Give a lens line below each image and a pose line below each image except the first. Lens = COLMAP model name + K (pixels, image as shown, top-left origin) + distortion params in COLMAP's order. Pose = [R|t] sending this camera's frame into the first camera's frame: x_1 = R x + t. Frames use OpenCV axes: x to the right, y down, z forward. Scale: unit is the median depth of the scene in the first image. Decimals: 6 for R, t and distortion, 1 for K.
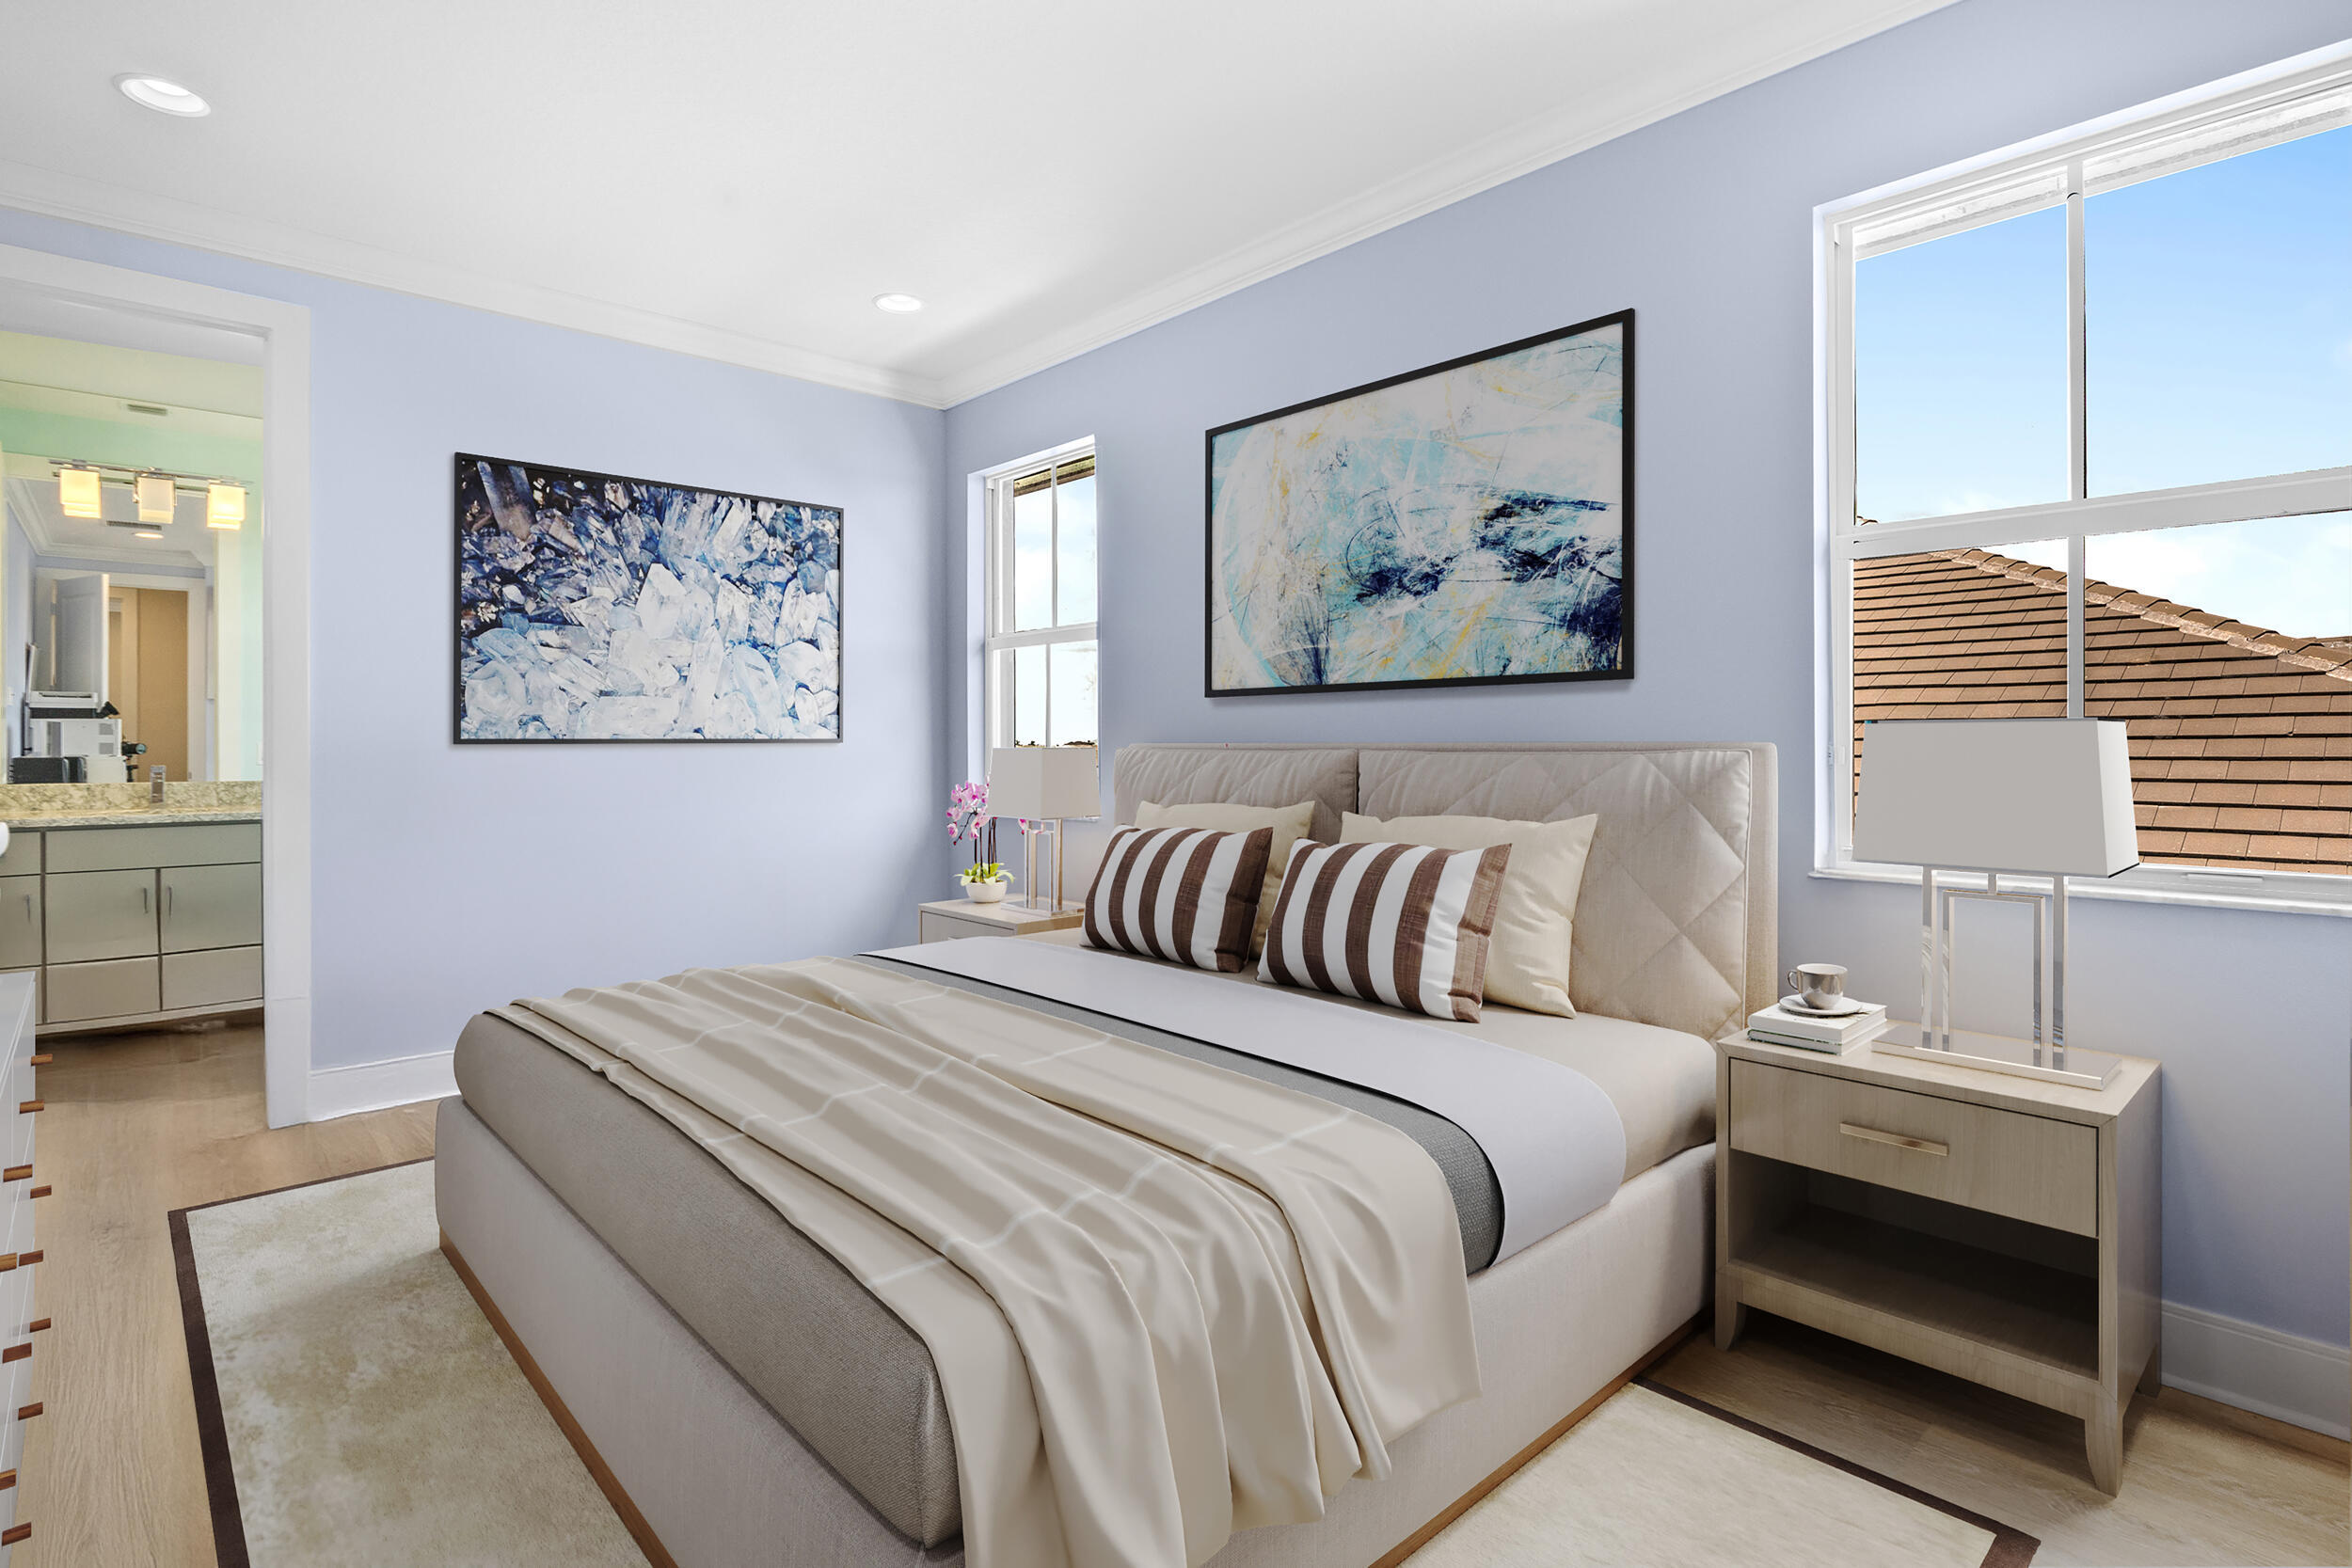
lens RADIAL K [[1163.0, 0, 1178.9], [0, 1163.0, 784.4], [0, 0, 1]] dist [-0.019839, 0.000544]
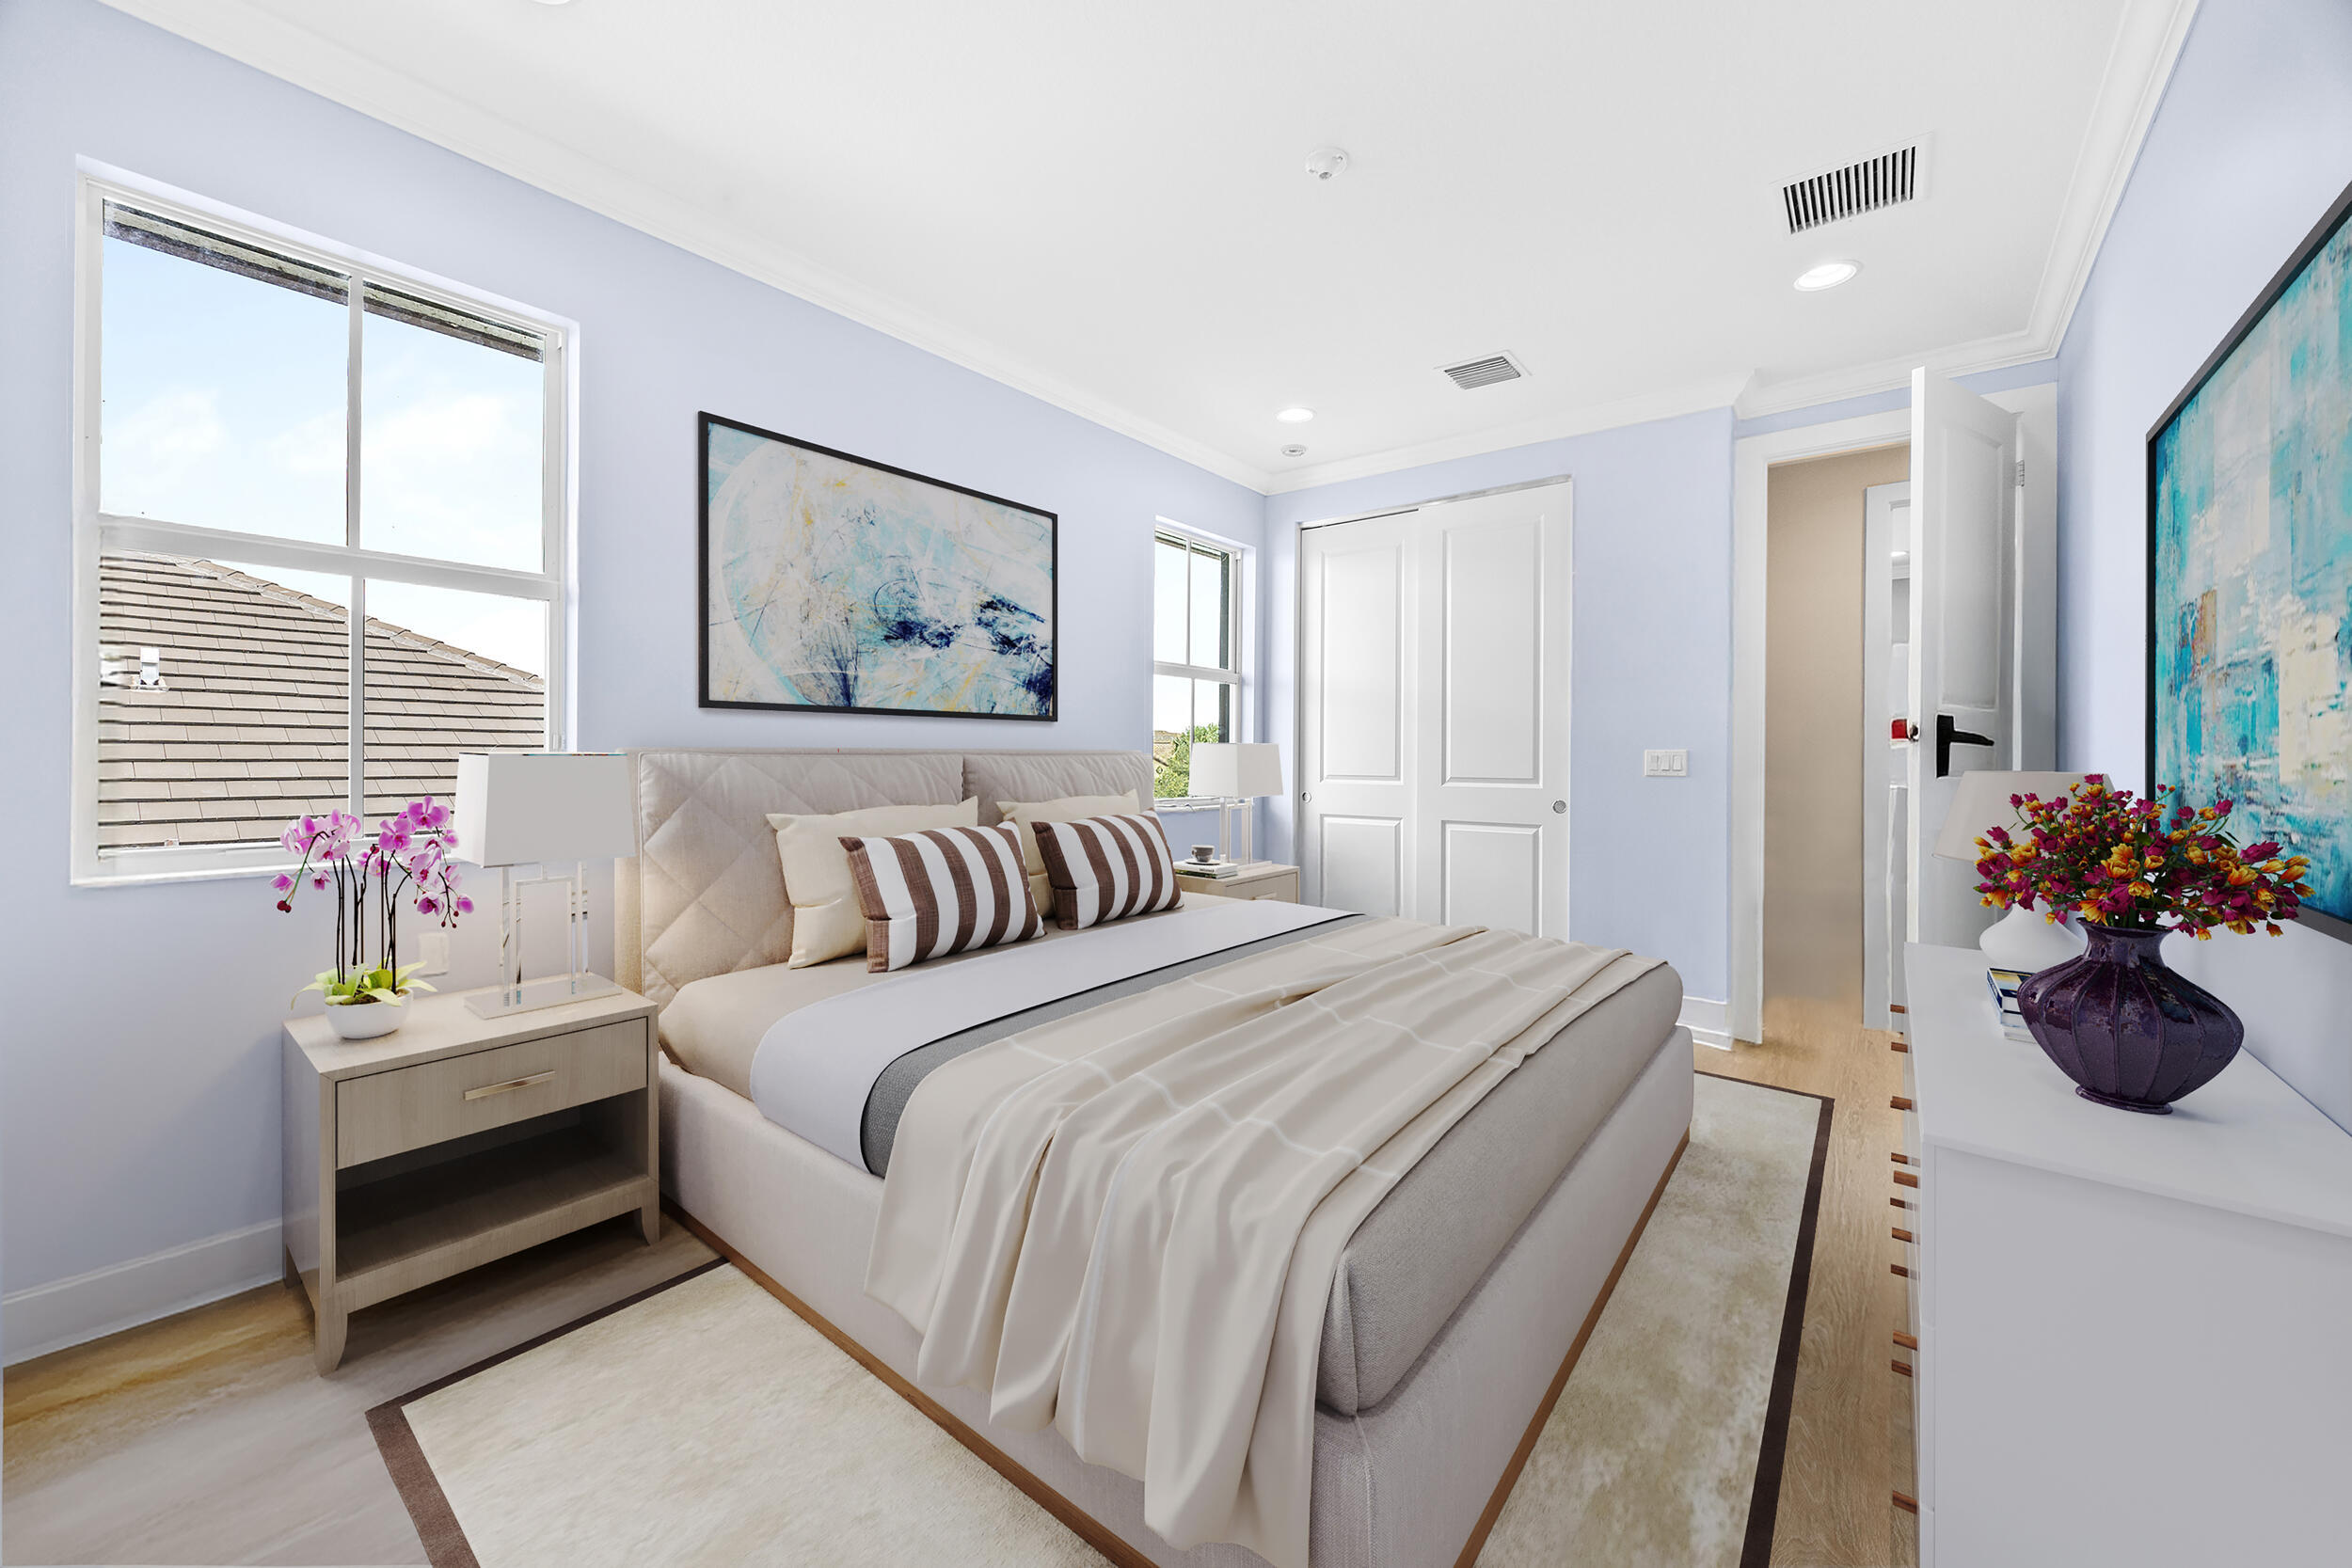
lens RADIAL K [[909.5, 0, 1166.1], [0, 909.5, 743.1], [0, 0, 1]] dist [0.002797, 0.000140]
pose [[-0.155769, 0.008172, 0.987760, -0.867006], [0.027254, 0.999621, -0.003973, -0.041960], [-0.987417, 0.026302, -0.155933, 0.905668]]
